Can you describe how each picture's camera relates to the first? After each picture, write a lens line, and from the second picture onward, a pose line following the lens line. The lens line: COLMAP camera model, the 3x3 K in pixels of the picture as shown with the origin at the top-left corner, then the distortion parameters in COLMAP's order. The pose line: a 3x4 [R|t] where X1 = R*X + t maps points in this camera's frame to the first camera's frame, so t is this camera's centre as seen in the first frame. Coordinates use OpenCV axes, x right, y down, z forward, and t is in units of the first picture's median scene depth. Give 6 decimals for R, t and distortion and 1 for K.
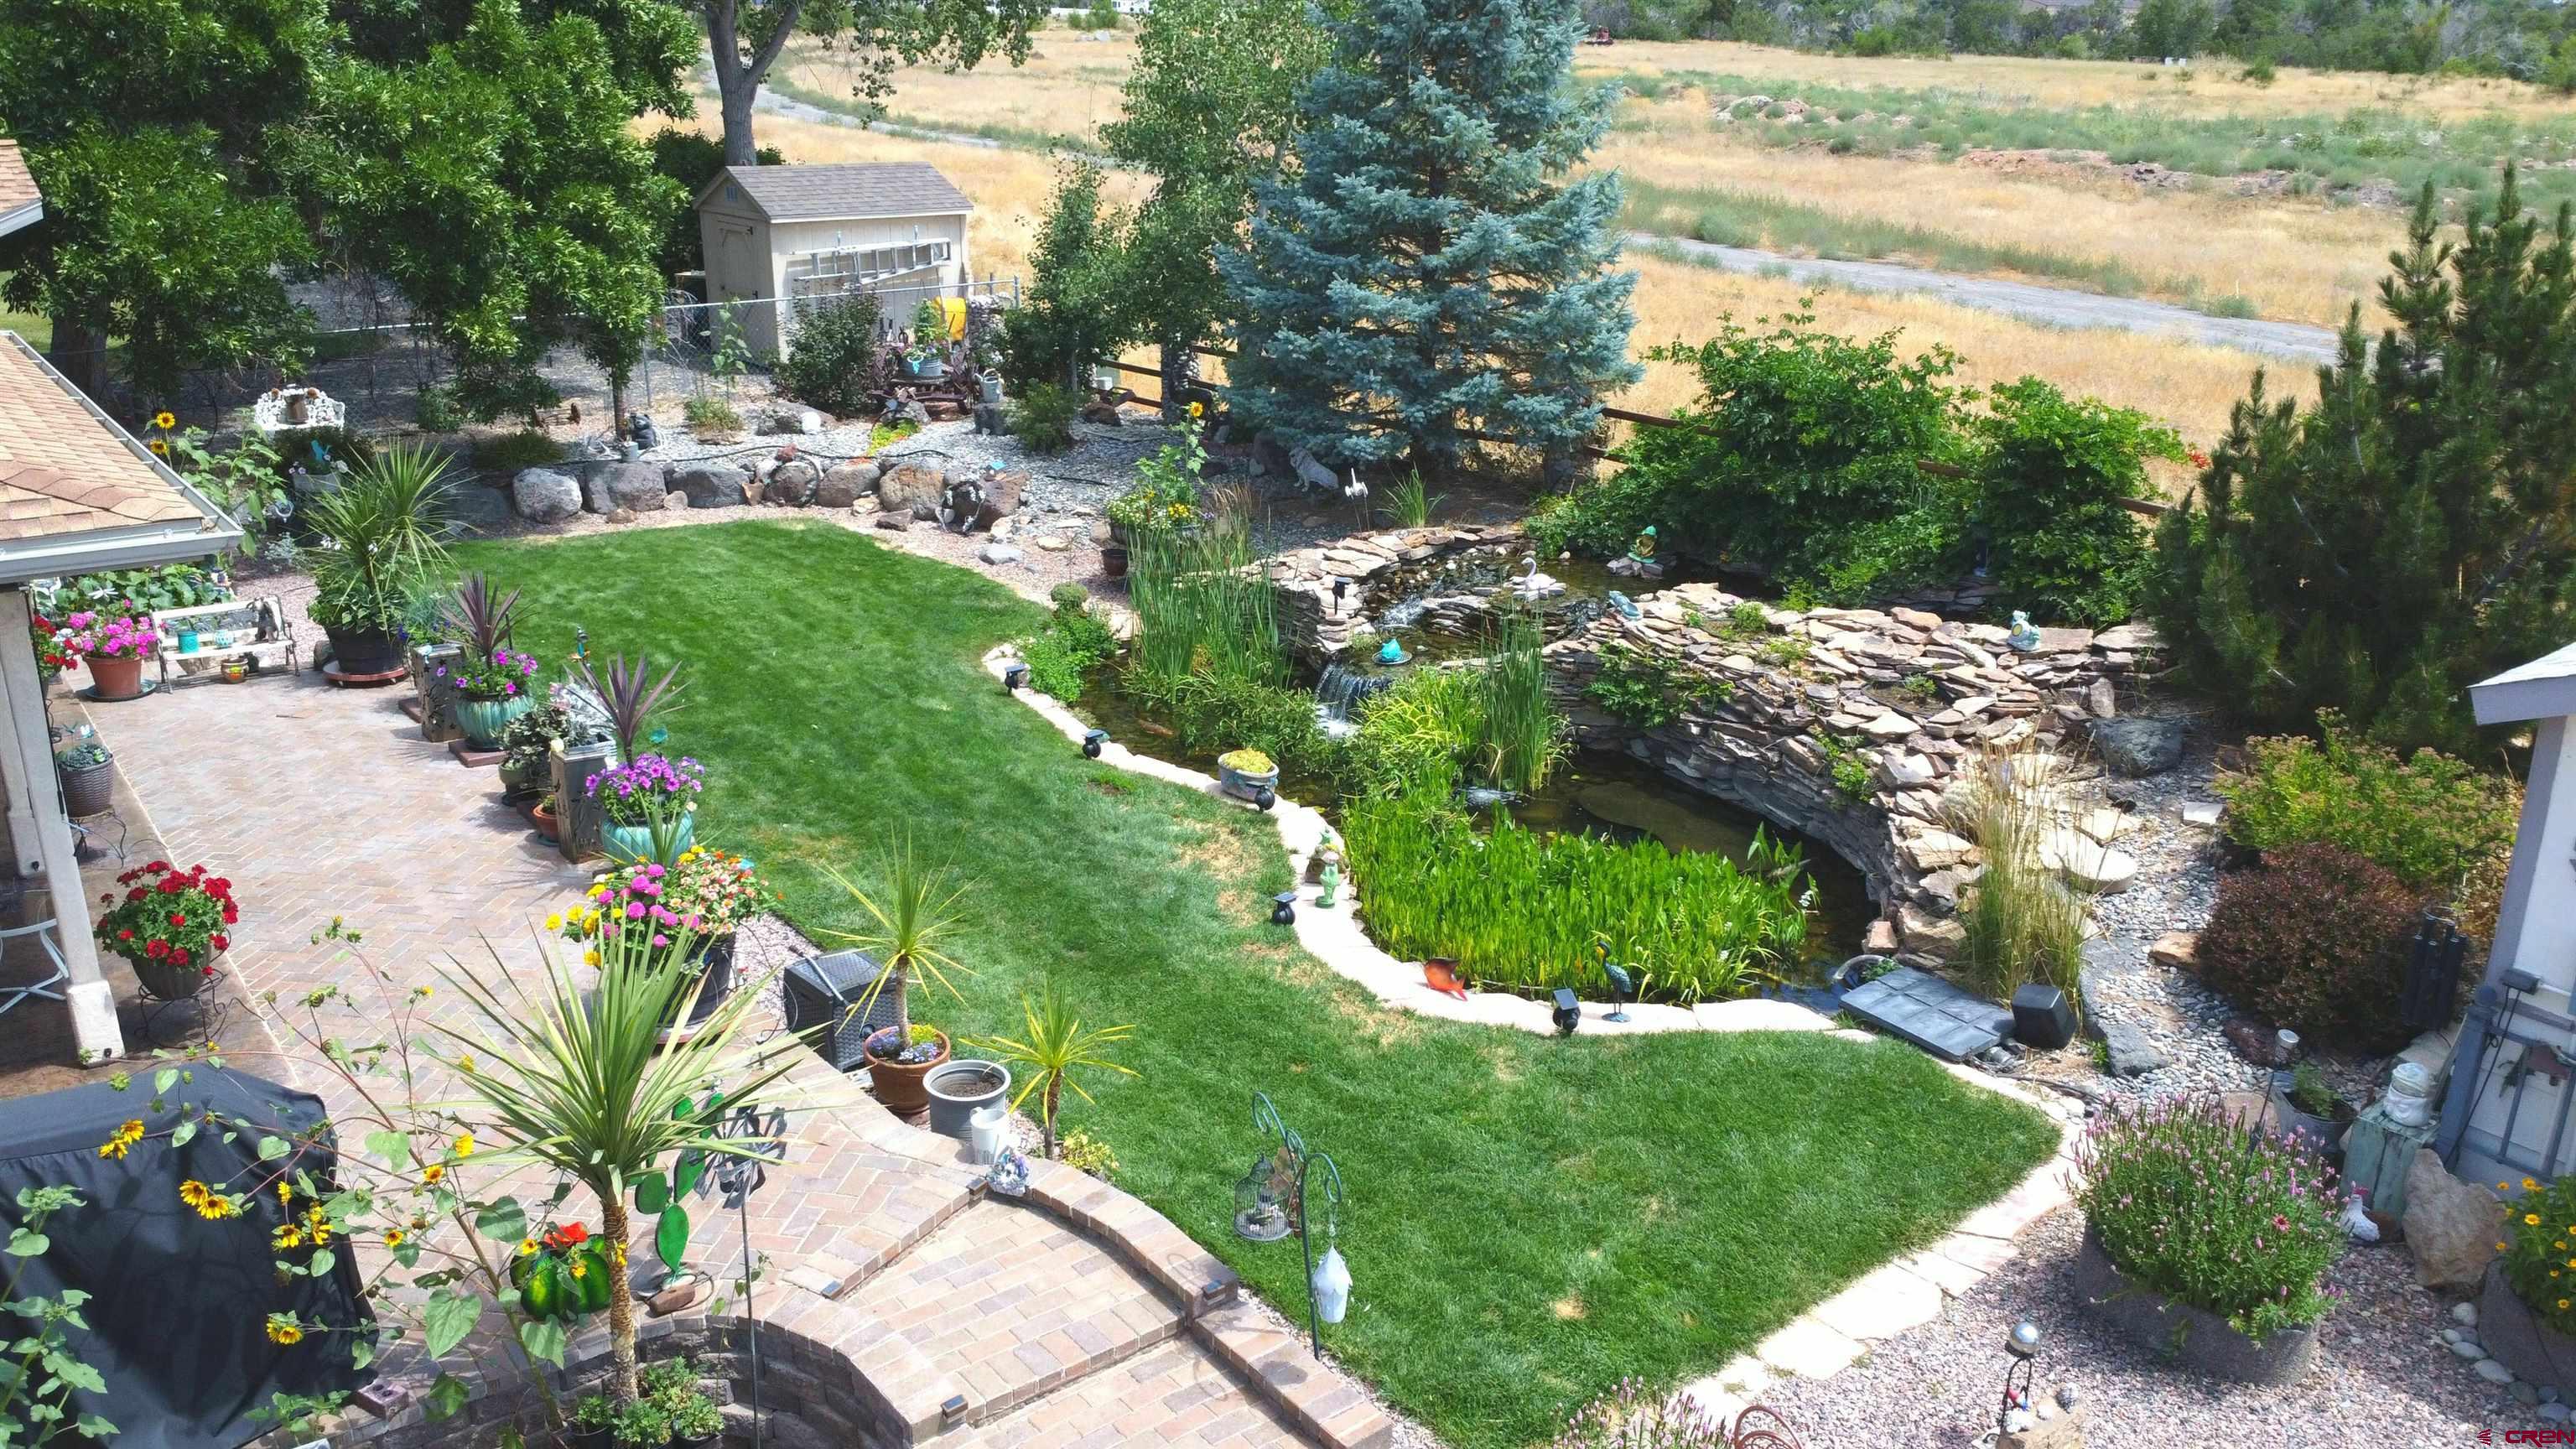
lens RADIAL K [[1936.8, 0, 1288.0], [0, 1936.8, 724.5], [0, 0, 1]] dist [-0.001950, -0.004572]
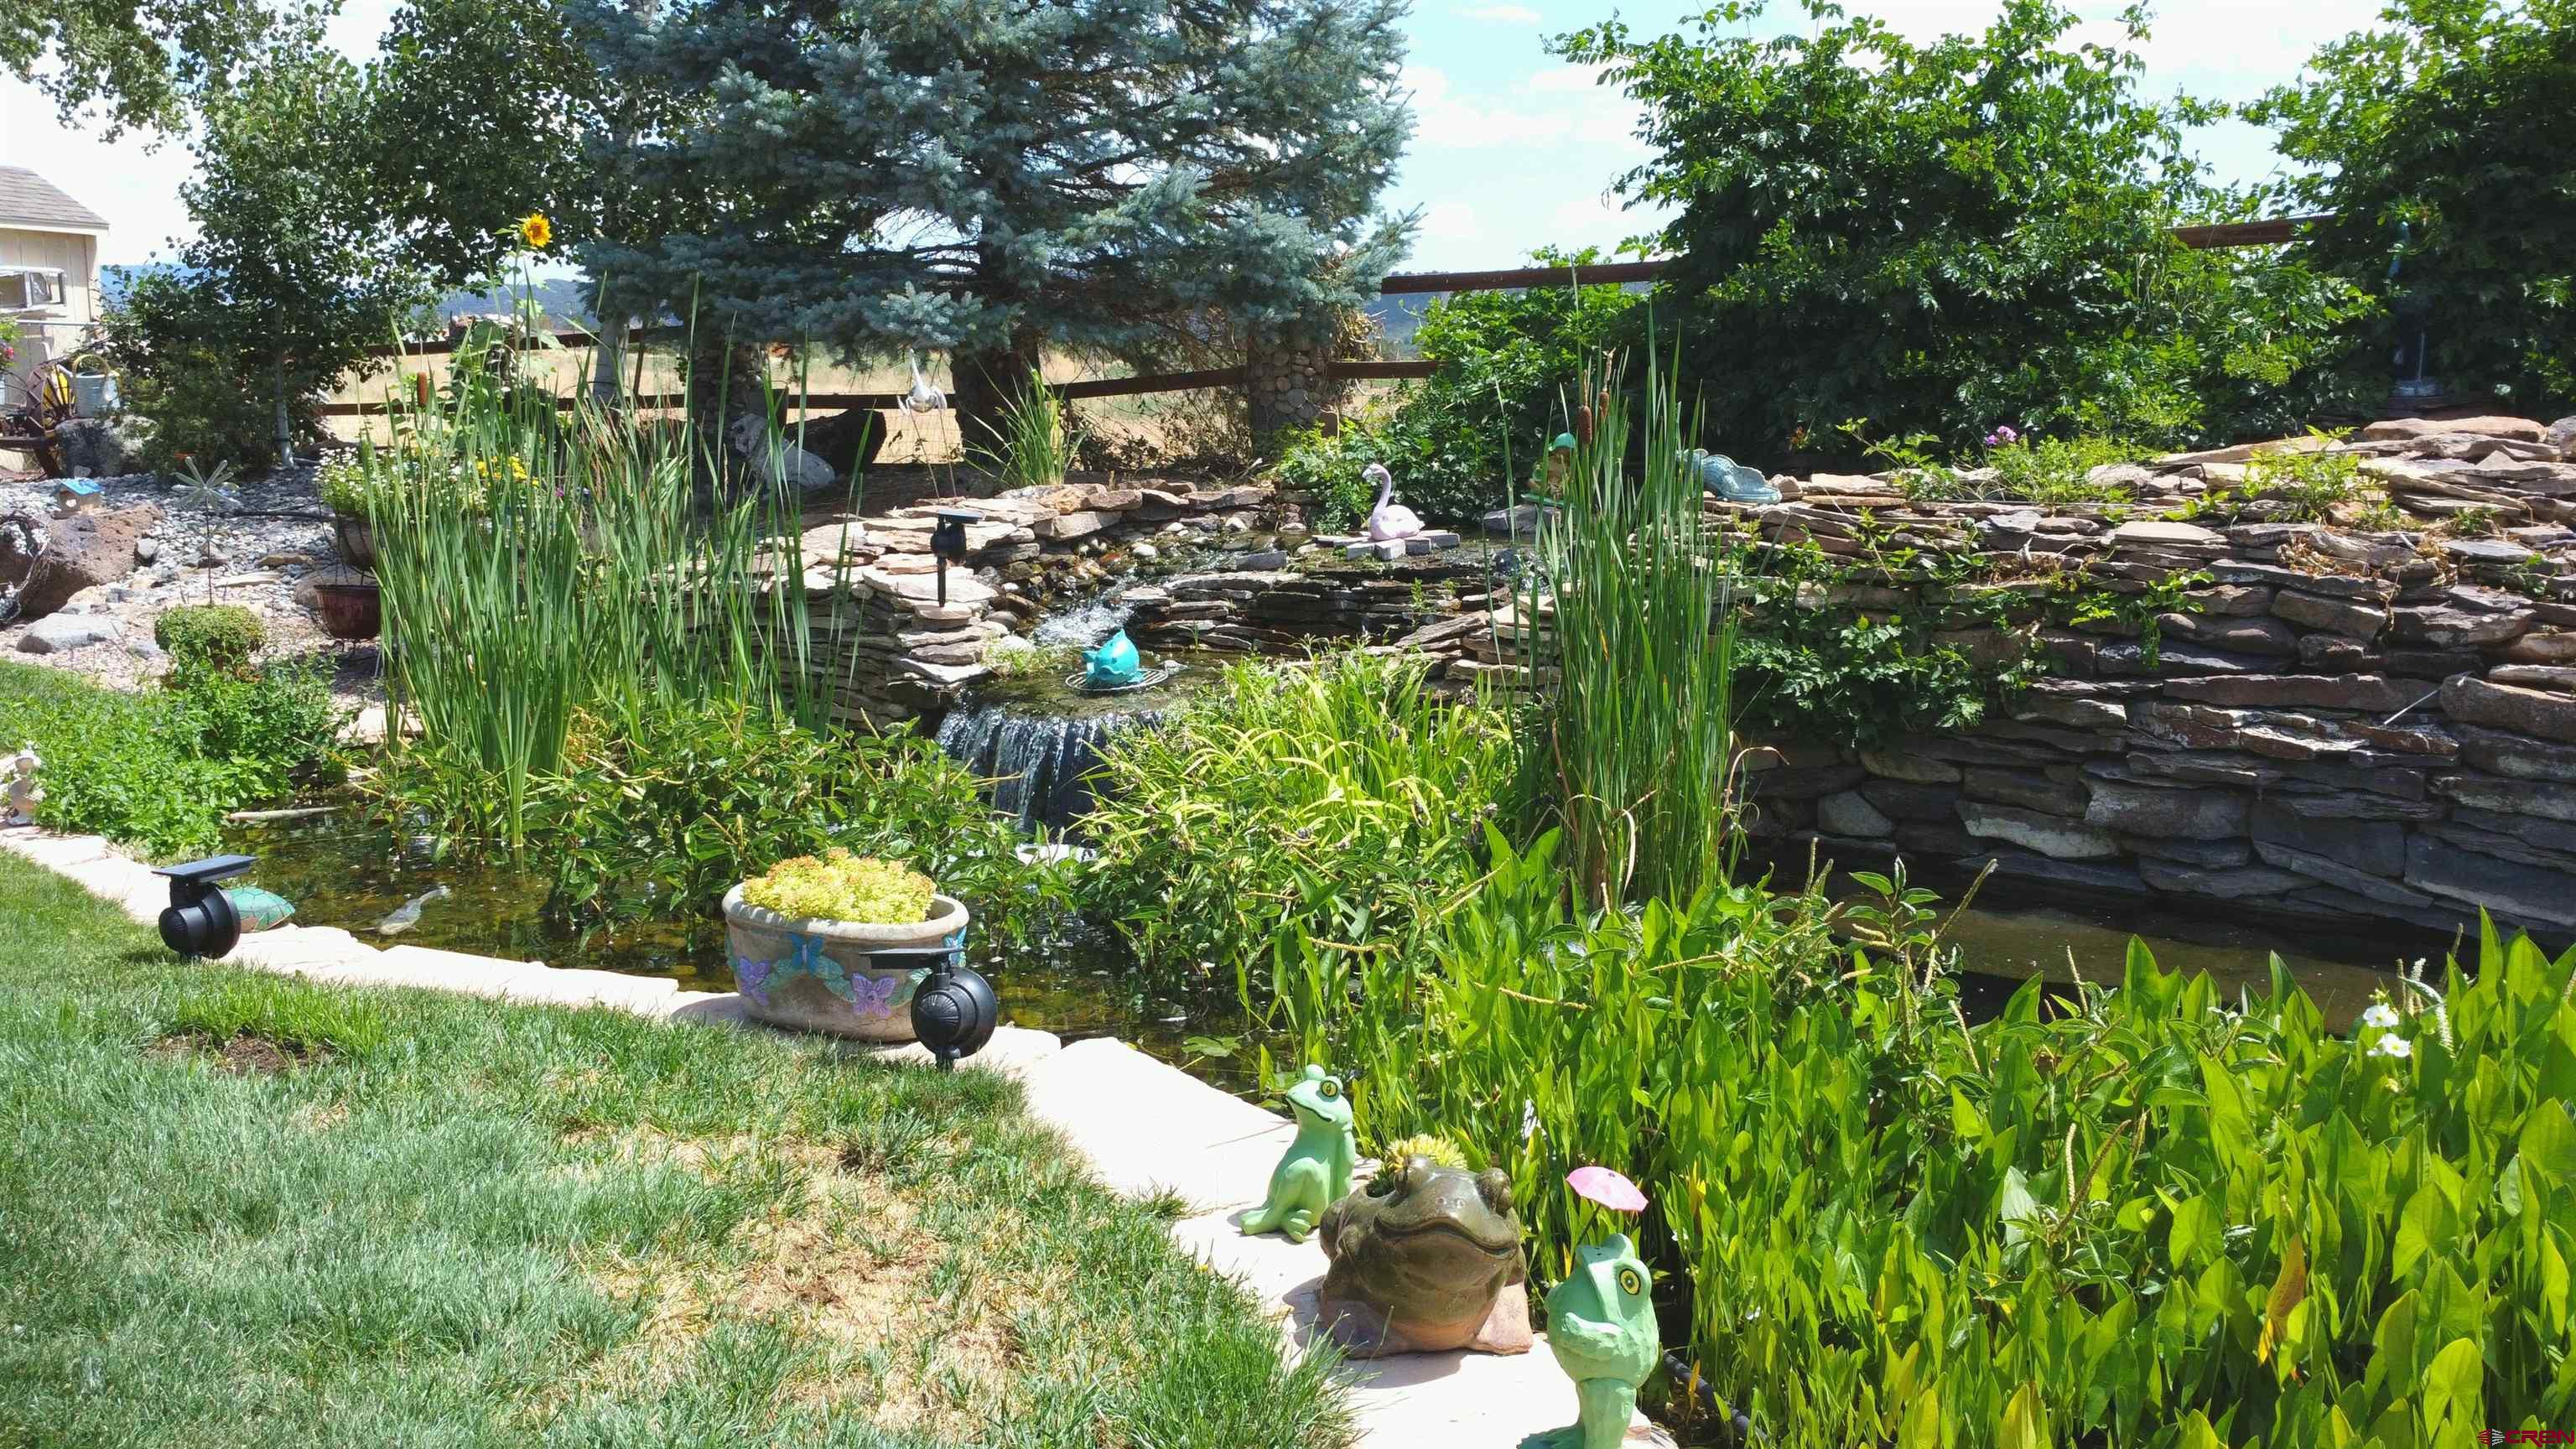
lens RADIAL K [[1936.8, 0, 1288.0], [0, 1936.8, 724.5], [0, 0, 1]] dist [-0.001950, -0.004572]
pose [[0.941953, -0.053248, 0.331496, -0.048276], [0.110197, 0.981680, -0.155439, 0.042637], [-0.317146, 0.182946, 0.930564, 0.706231]]
